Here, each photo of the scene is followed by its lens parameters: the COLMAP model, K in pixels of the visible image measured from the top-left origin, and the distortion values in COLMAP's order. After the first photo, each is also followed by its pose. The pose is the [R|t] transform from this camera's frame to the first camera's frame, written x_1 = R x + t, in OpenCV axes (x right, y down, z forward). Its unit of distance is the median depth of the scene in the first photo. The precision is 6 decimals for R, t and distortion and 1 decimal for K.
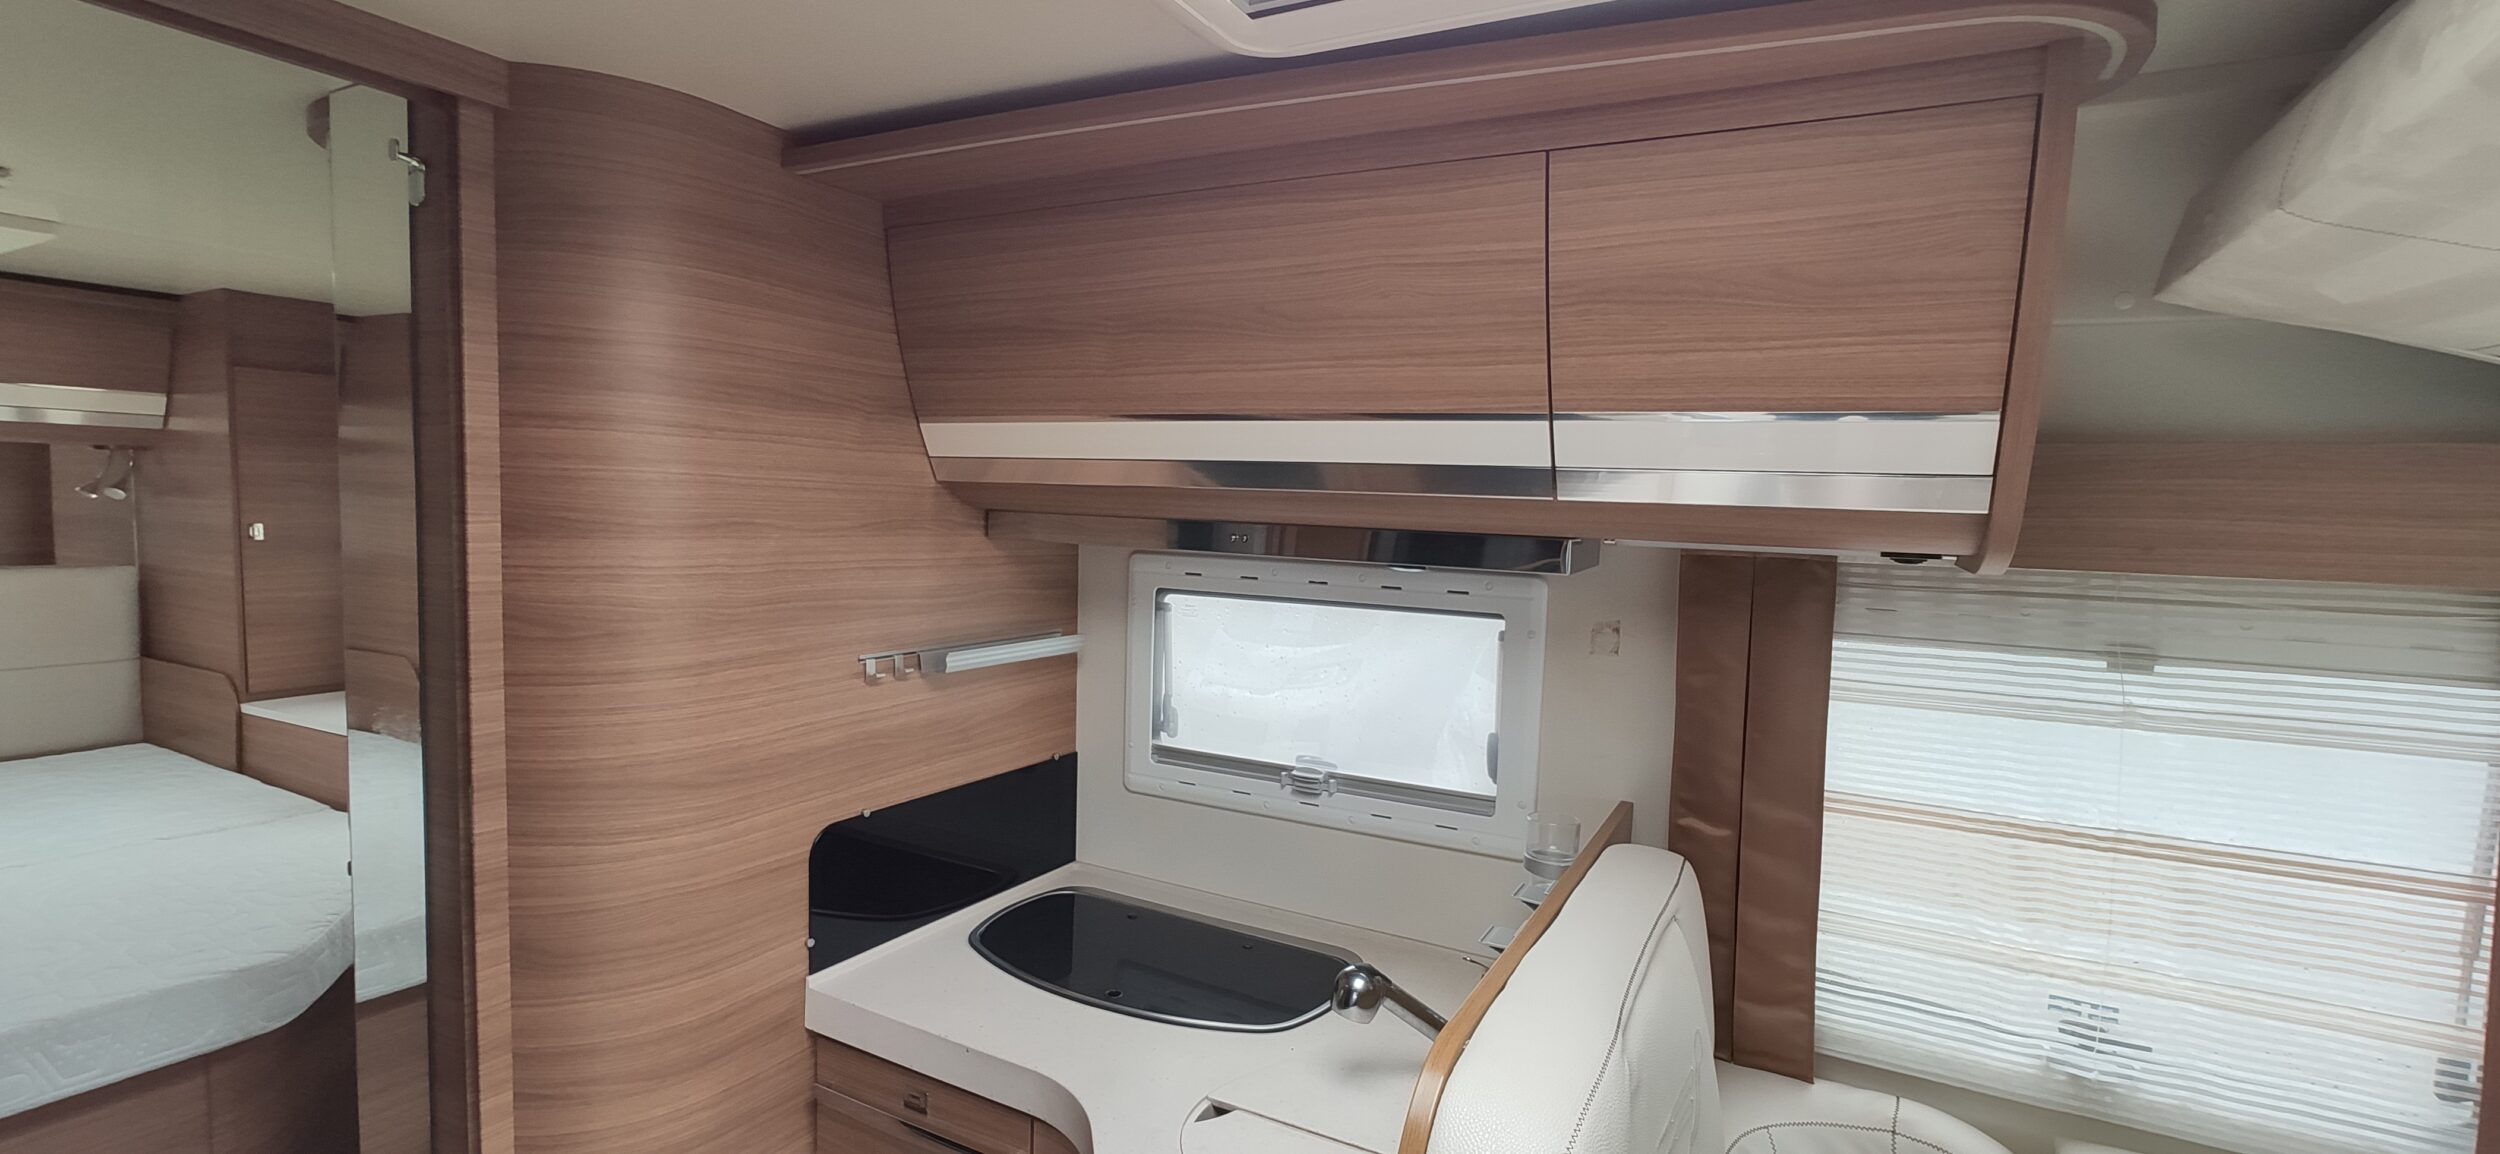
lens RADIAL K [[1082.8, 0, 1260.8], [0, 1082.8, 578.9], [0, 0, 1]] dist [-0.024666, 0.011125]
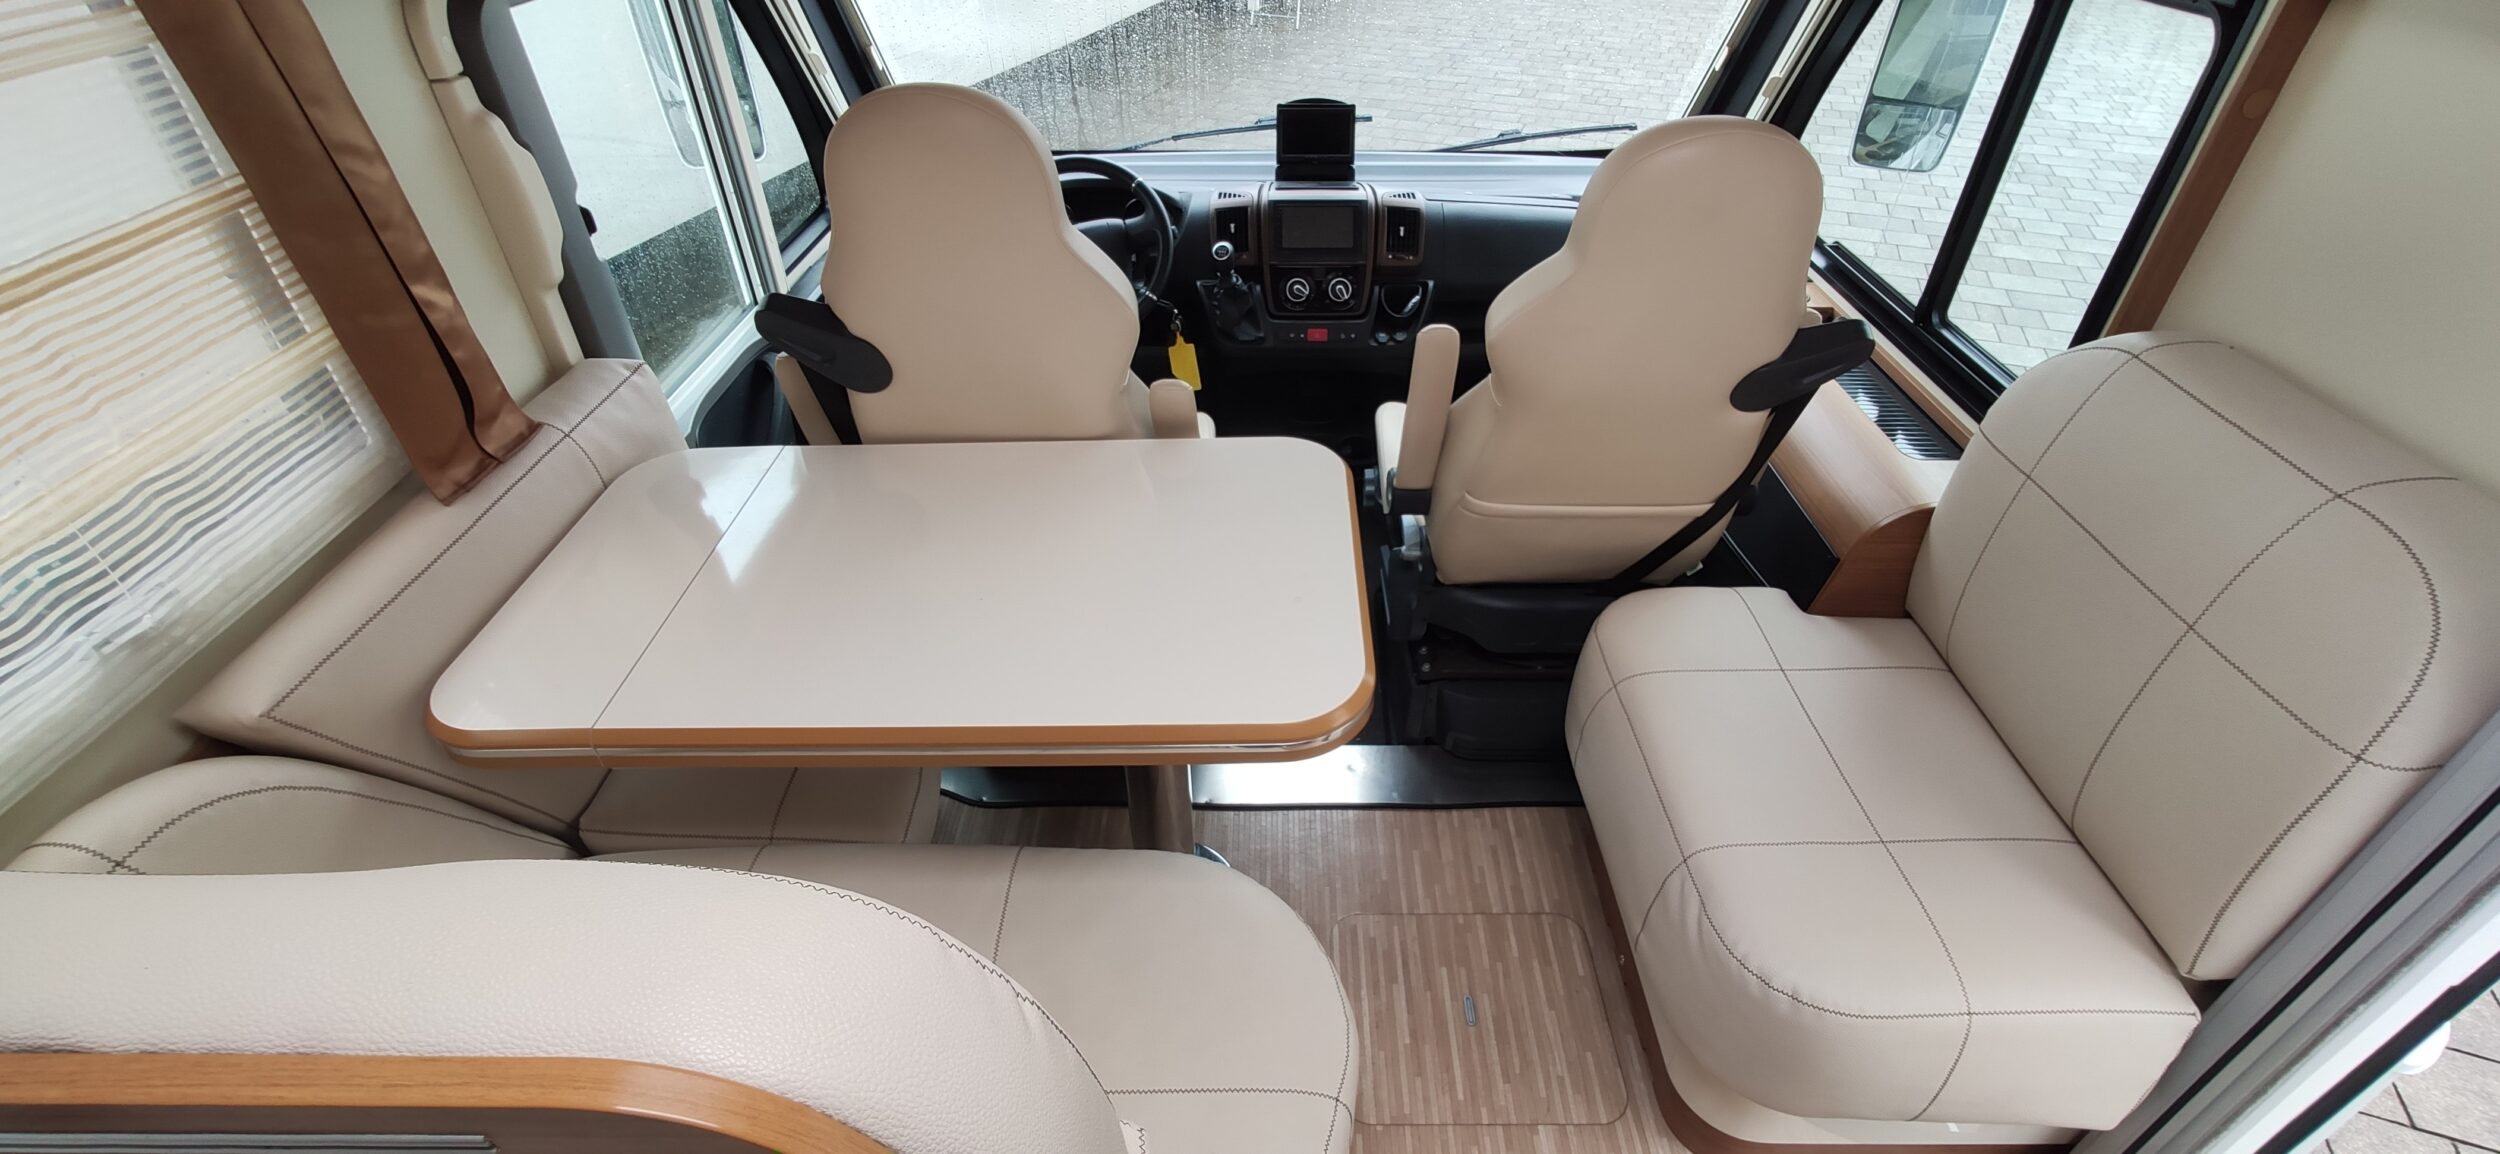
lens RADIAL K [[1082.8, 0, 1260.8], [0, 1082.8, 578.9], [0, 0, 1]] dist [-0.024666, 0.011125]
pose [[-0.465688, -0.555471, 0.688902, -0.092987], [0.044889, 0.762636, 0.645268, -0.012481], [-0.883810, 0.331418, -0.330216, 0.537877]]
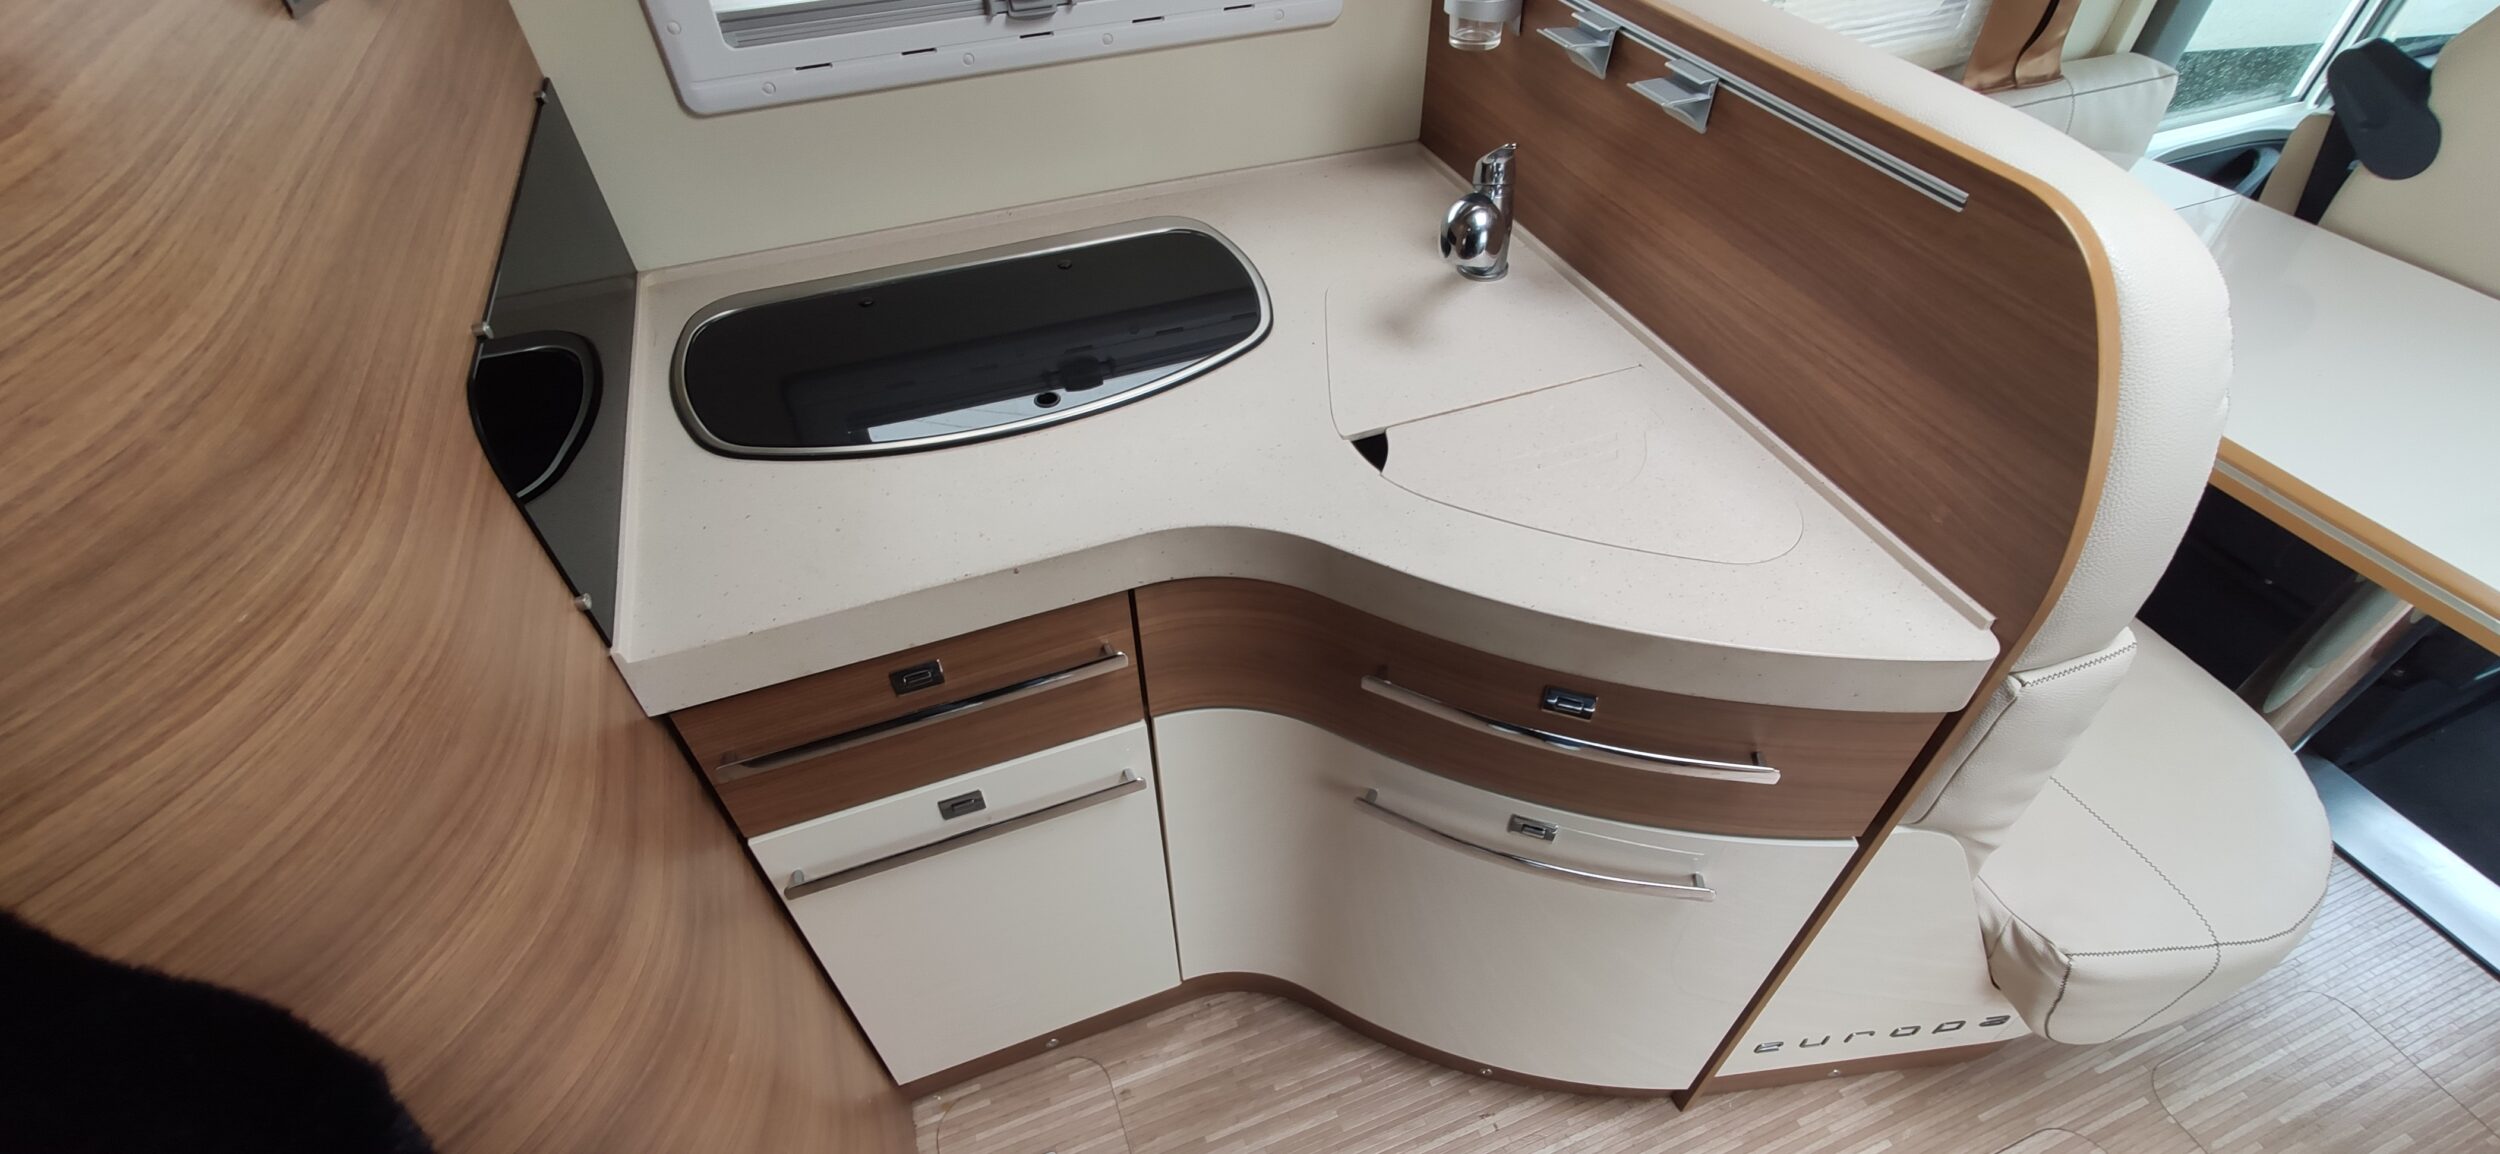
lens RADIAL K [[1082.8, 0, 1260.8], [0, 1082.8, 578.9], [0, 0, 1]] dist [-0.024666, 0.011125]
pose [[0.655729, -0.558506, 0.508026, -0.533479], [0.084543, 0.722972, 0.685685, 0.013595], [-0.750248, -0.406674, 0.521291, 0.581833]]
